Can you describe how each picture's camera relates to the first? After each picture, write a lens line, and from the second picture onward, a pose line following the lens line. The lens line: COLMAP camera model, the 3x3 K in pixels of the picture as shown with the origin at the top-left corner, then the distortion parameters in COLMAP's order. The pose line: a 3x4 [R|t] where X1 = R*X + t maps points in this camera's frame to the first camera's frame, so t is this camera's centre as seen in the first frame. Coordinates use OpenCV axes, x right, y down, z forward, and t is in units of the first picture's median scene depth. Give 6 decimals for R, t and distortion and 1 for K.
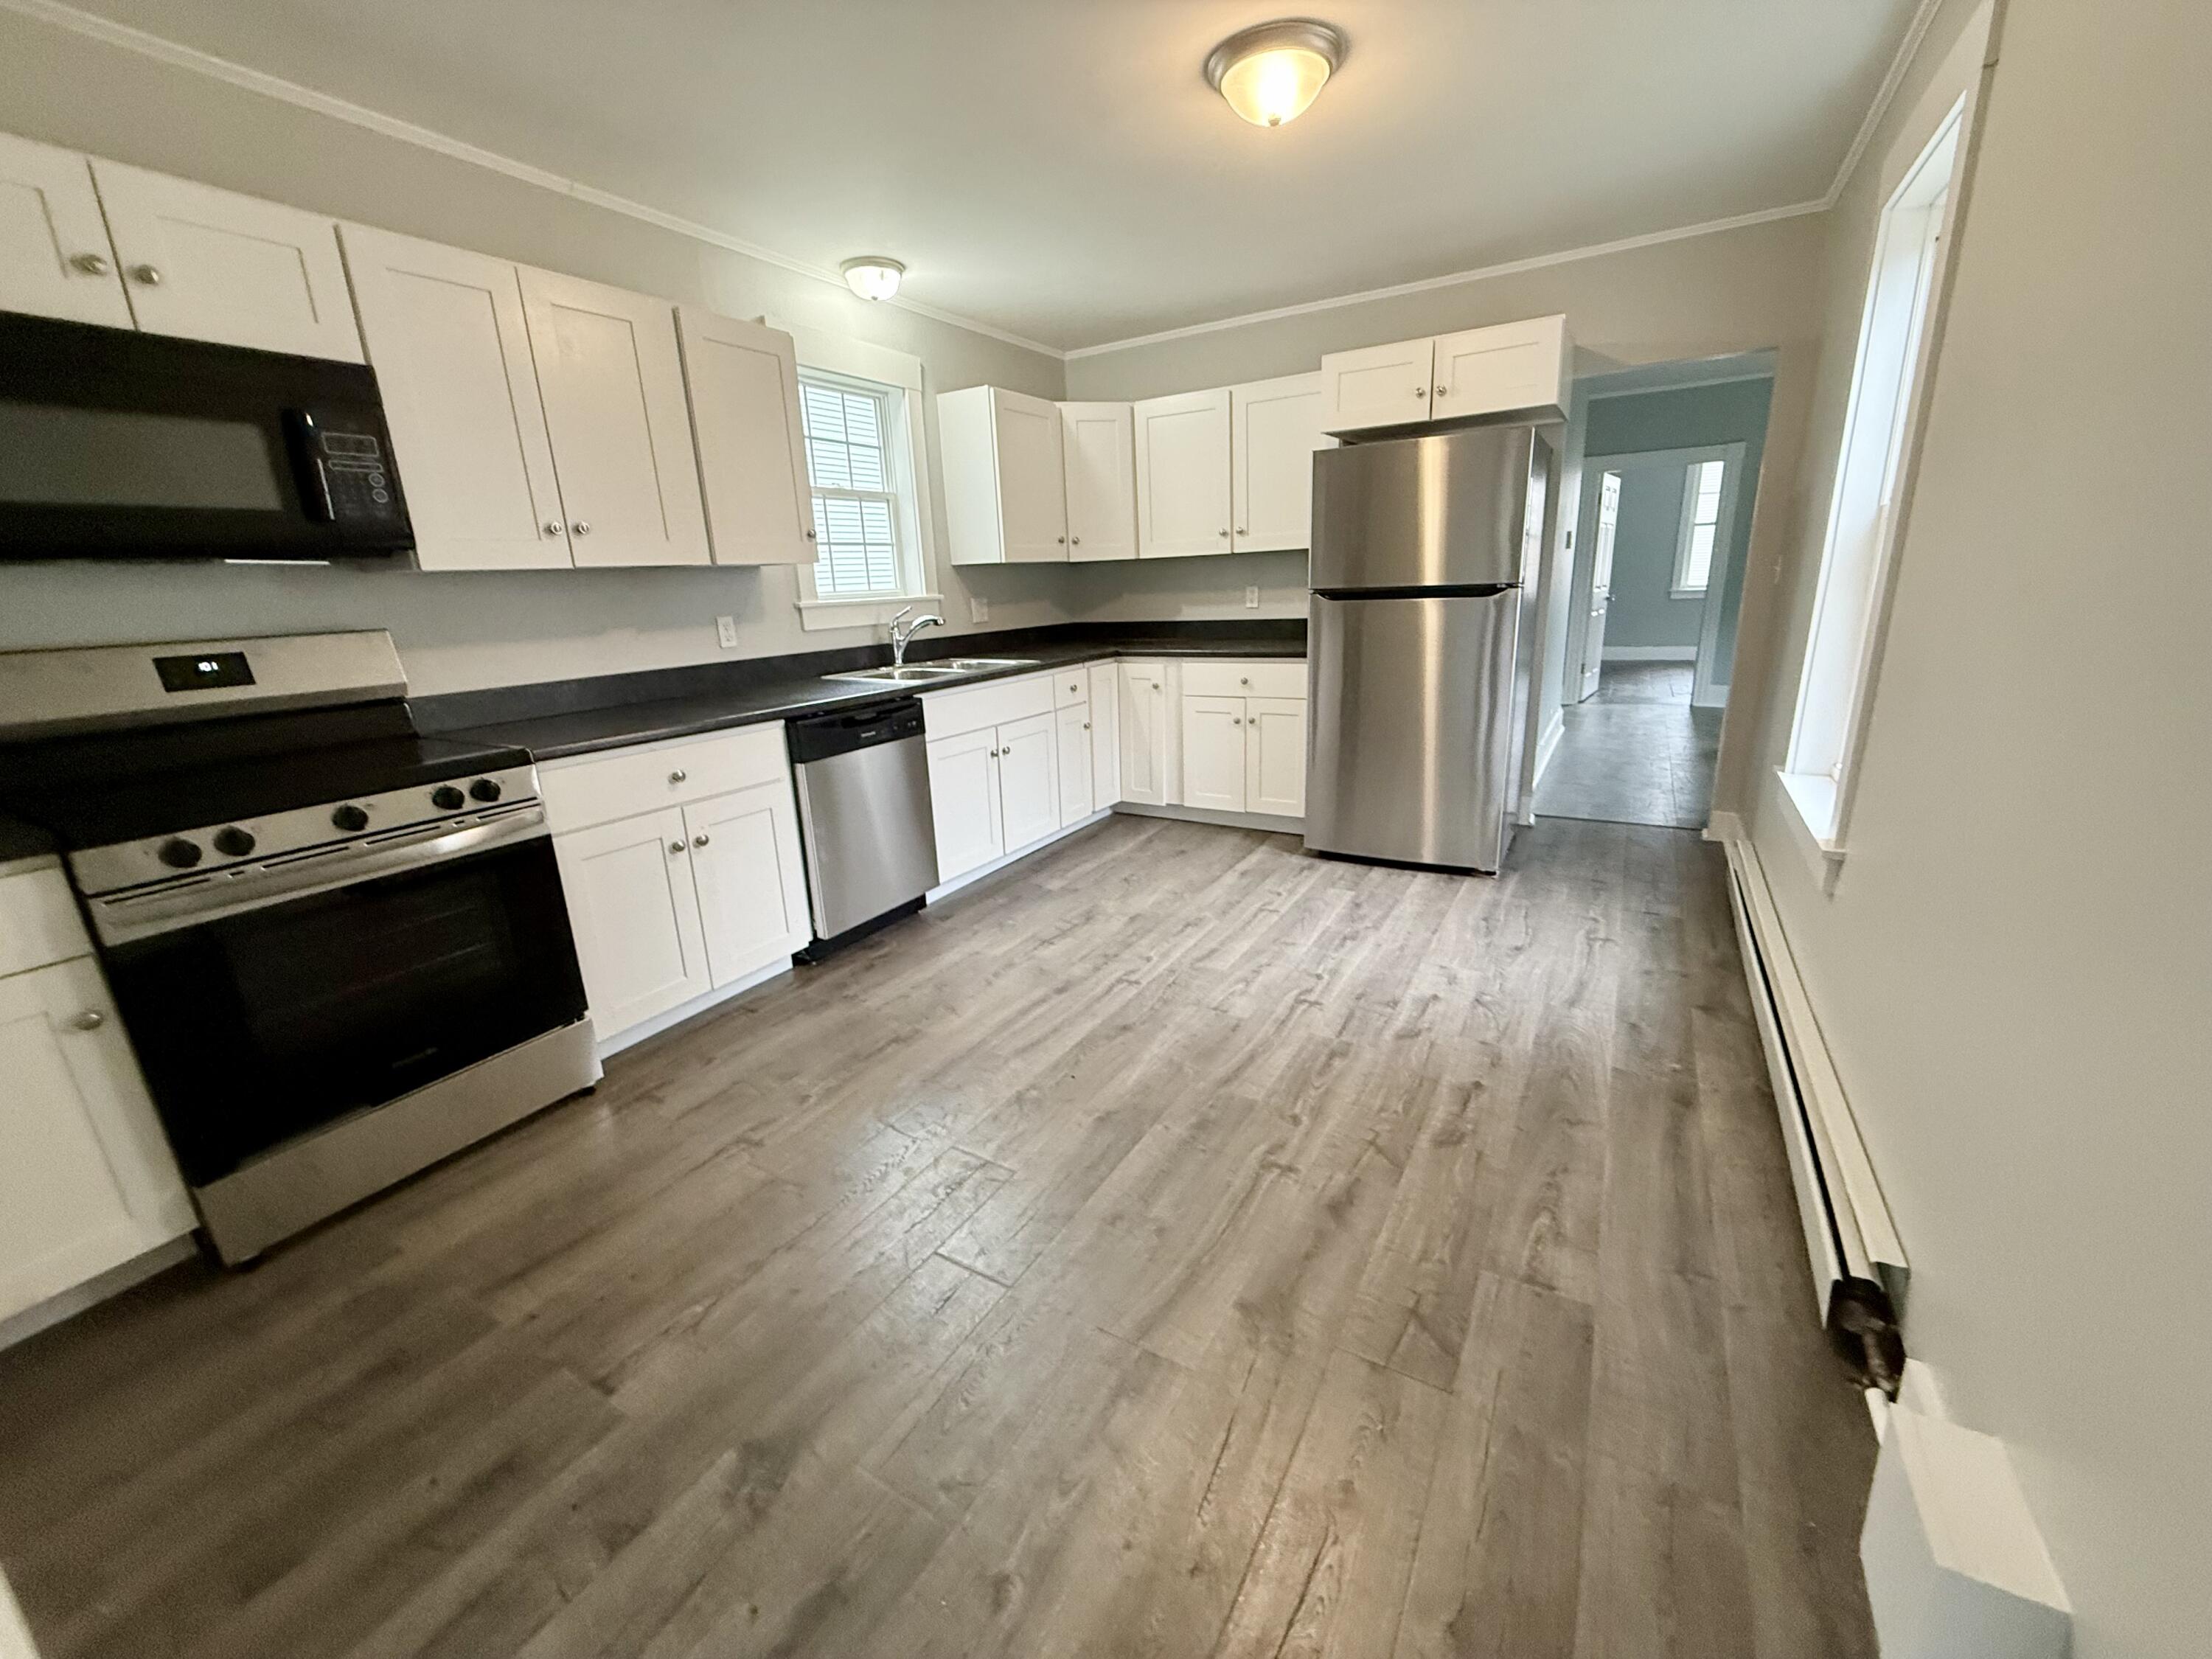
lens RADIAL K [[887.9, 0, 1106.0], [0, 887.9, 829.5], [0, 0, 1]] dist [-0.002565, 0.000216]
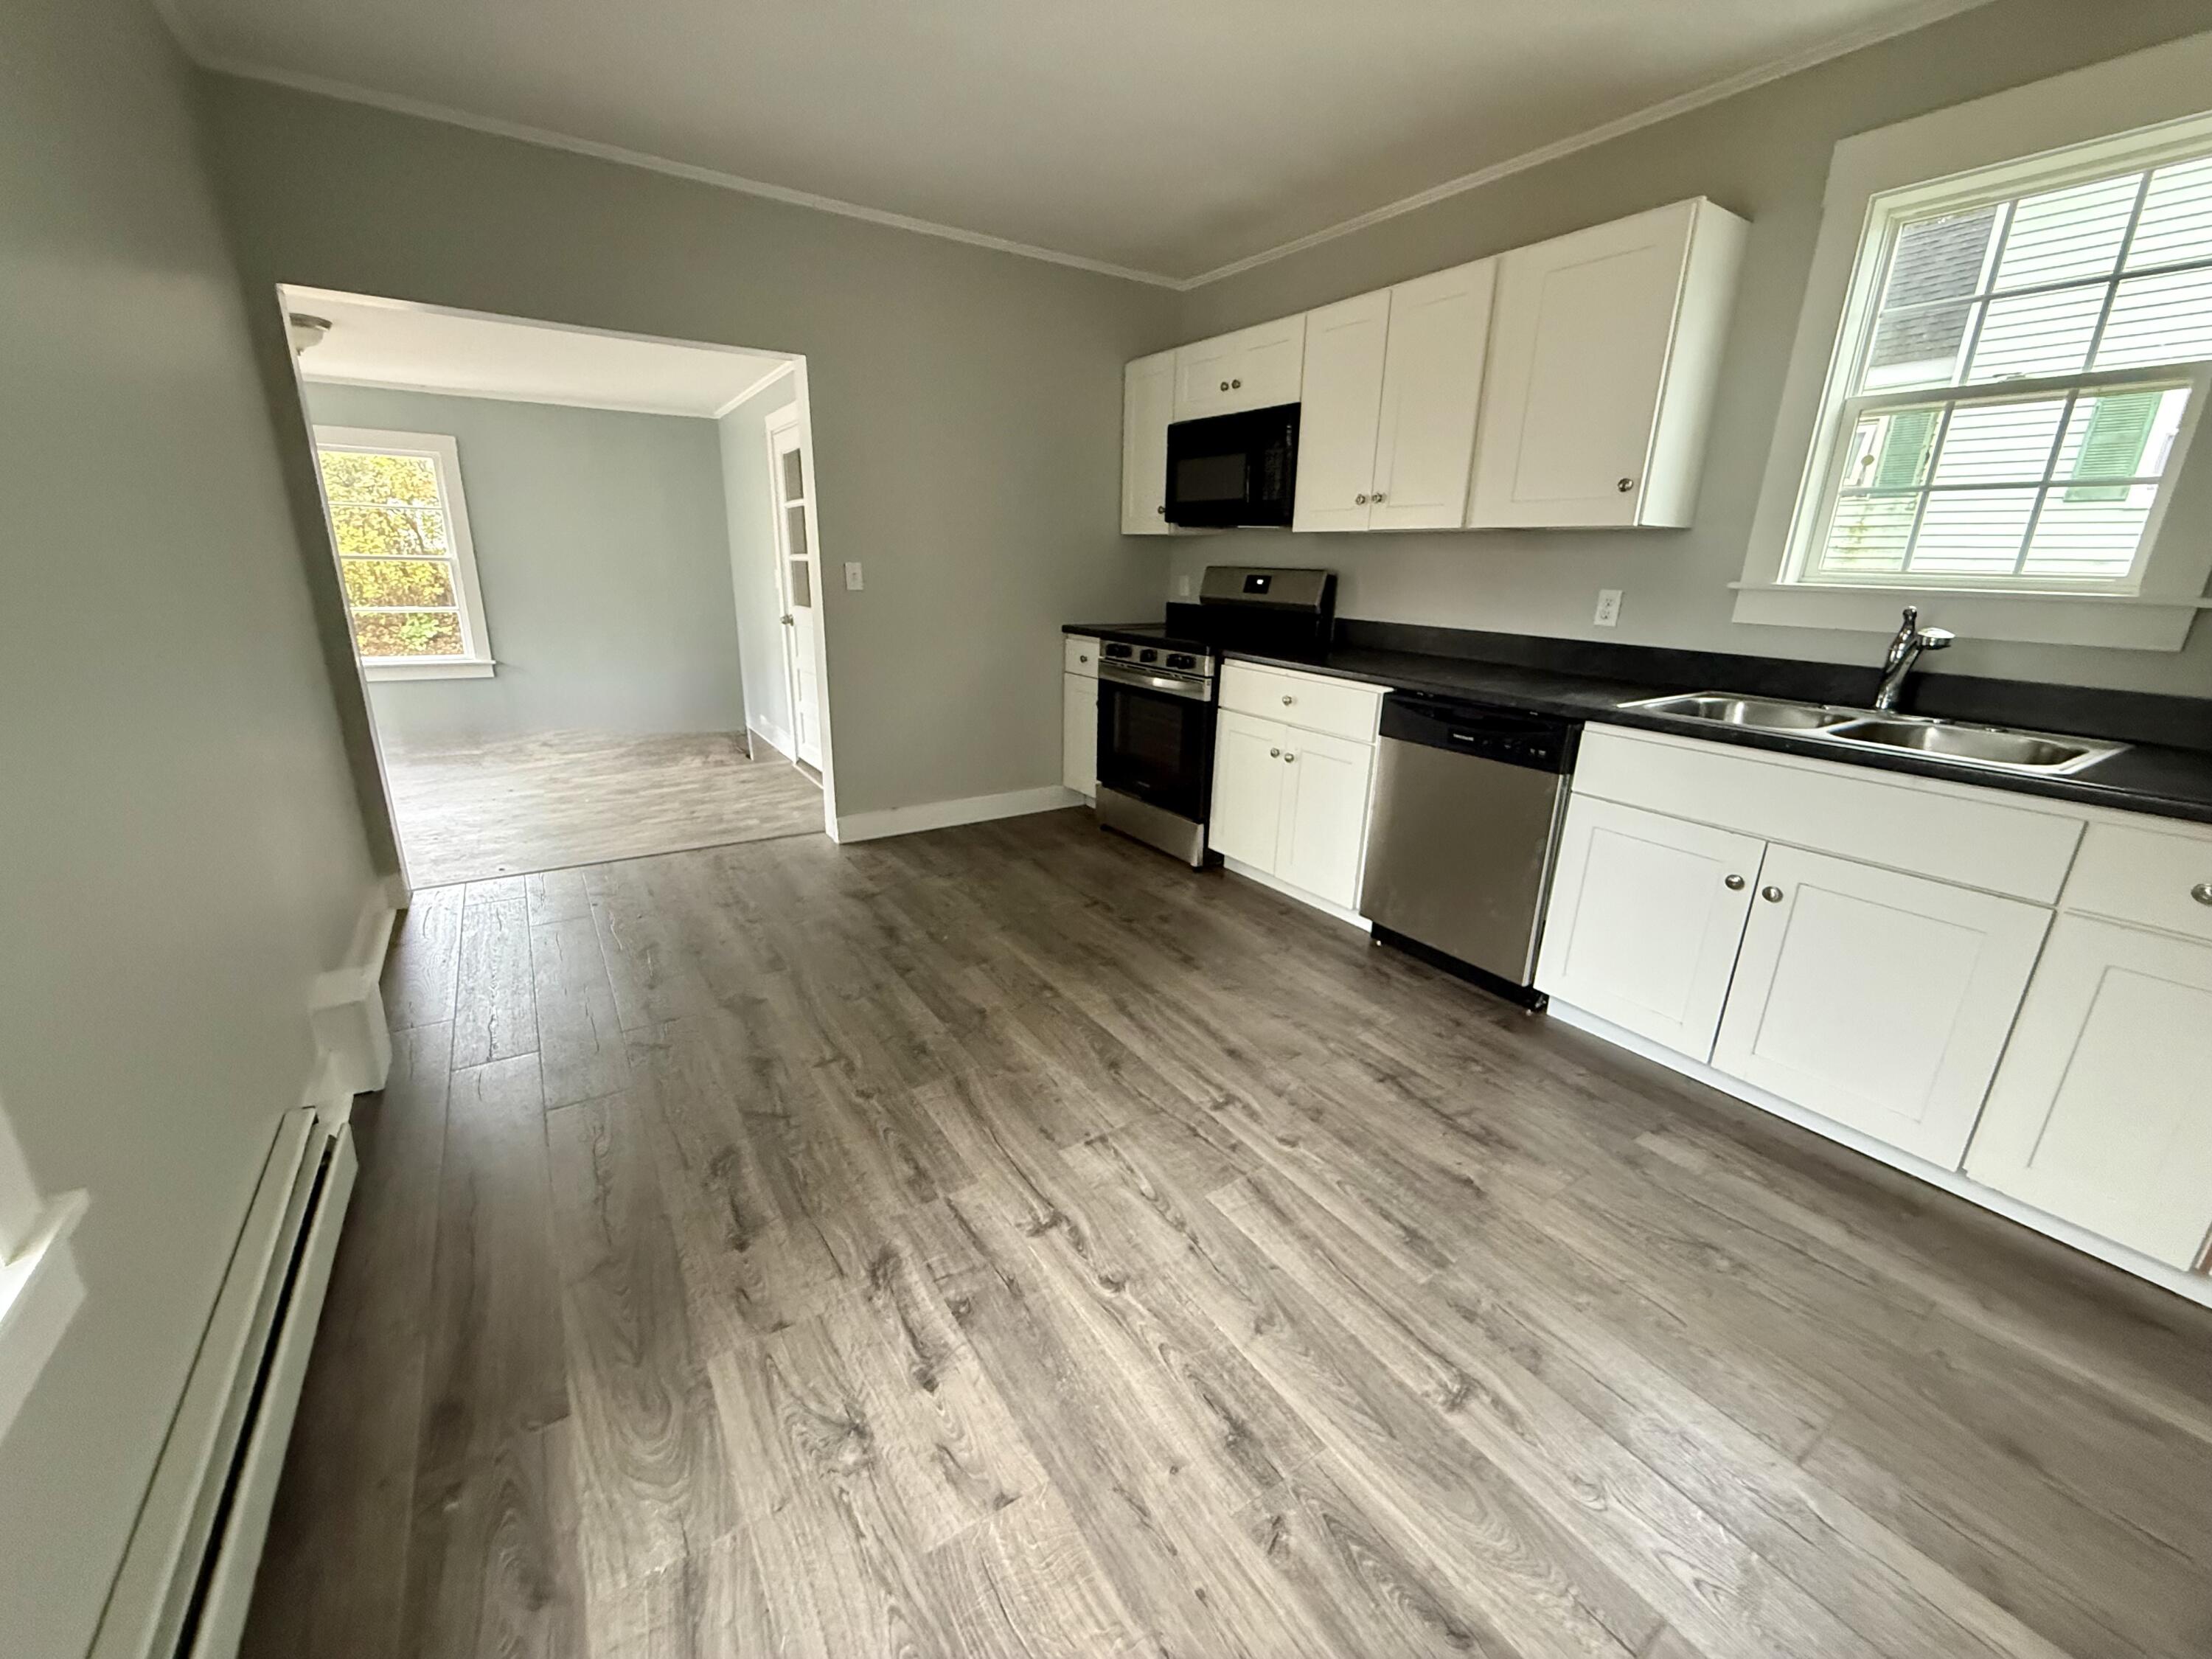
lens RADIAL K [[887.9, 0, 1106.0], [0, 887.9, 829.5], [0, 0, 1]] dist [-0.002565, 0.000216]
pose [[-0.450375, 0.292857, -0.843444, 0.683088], [-0.248786, 0.866097, 0.433568, -0.350964], [0.857478, 0.405105, -0.317210, 1.150003]]
